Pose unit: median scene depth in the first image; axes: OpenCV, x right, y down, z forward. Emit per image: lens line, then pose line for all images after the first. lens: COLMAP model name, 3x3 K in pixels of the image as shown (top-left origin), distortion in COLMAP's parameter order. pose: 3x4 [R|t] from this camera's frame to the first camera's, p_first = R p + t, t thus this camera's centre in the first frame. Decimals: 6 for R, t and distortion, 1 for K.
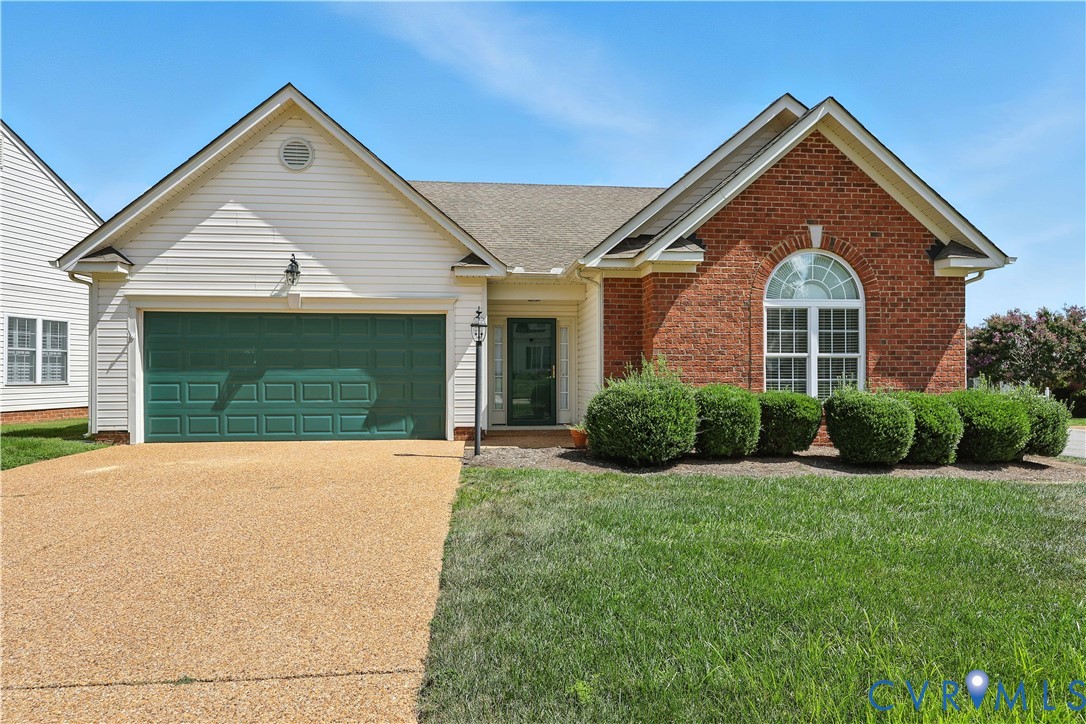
lens RADIAL K [[450.7, 0, 590.2], [0, 450.7, 367.2], [0, 0, 1]] dist [0.000639, 0.000211]
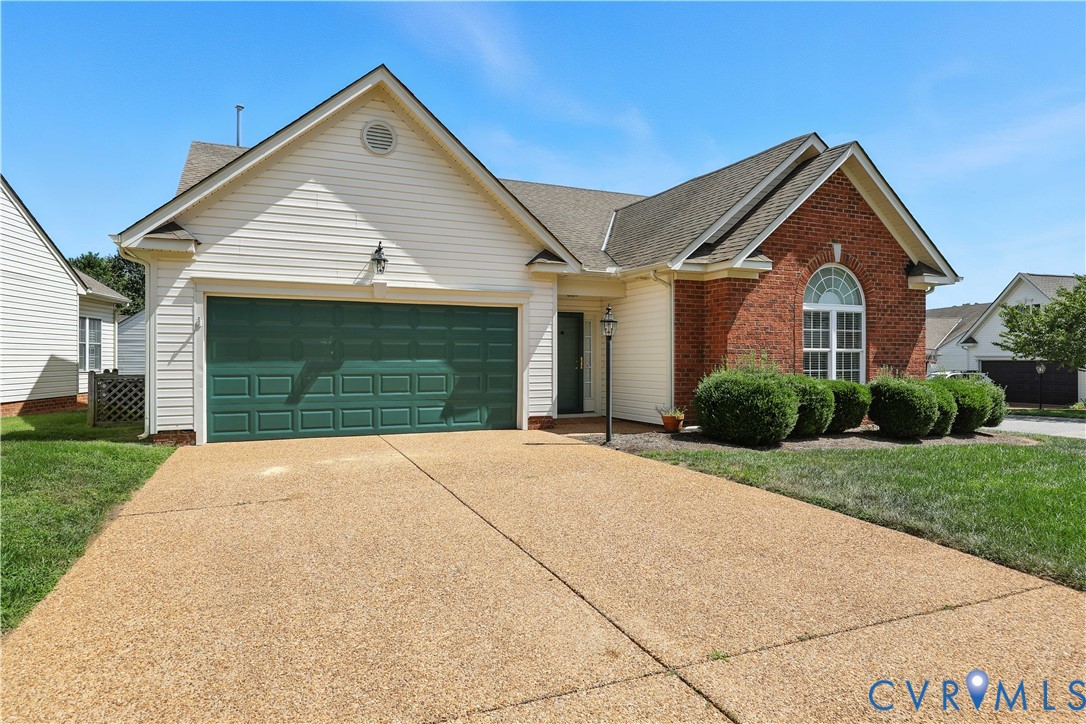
lens RADIAL K [[441.3, 0, 539.3], [0, 441.3, 358.4], [0, 0, 1]] dist [0.000277, 0.000259]
pose [[0.976893, 0.002912, 0.213707, -0.535246], [-0.003705, 0.999988, 0.003309, -0.005172], [-0.213695, -0.004024, 0.976892, 0.003027]]
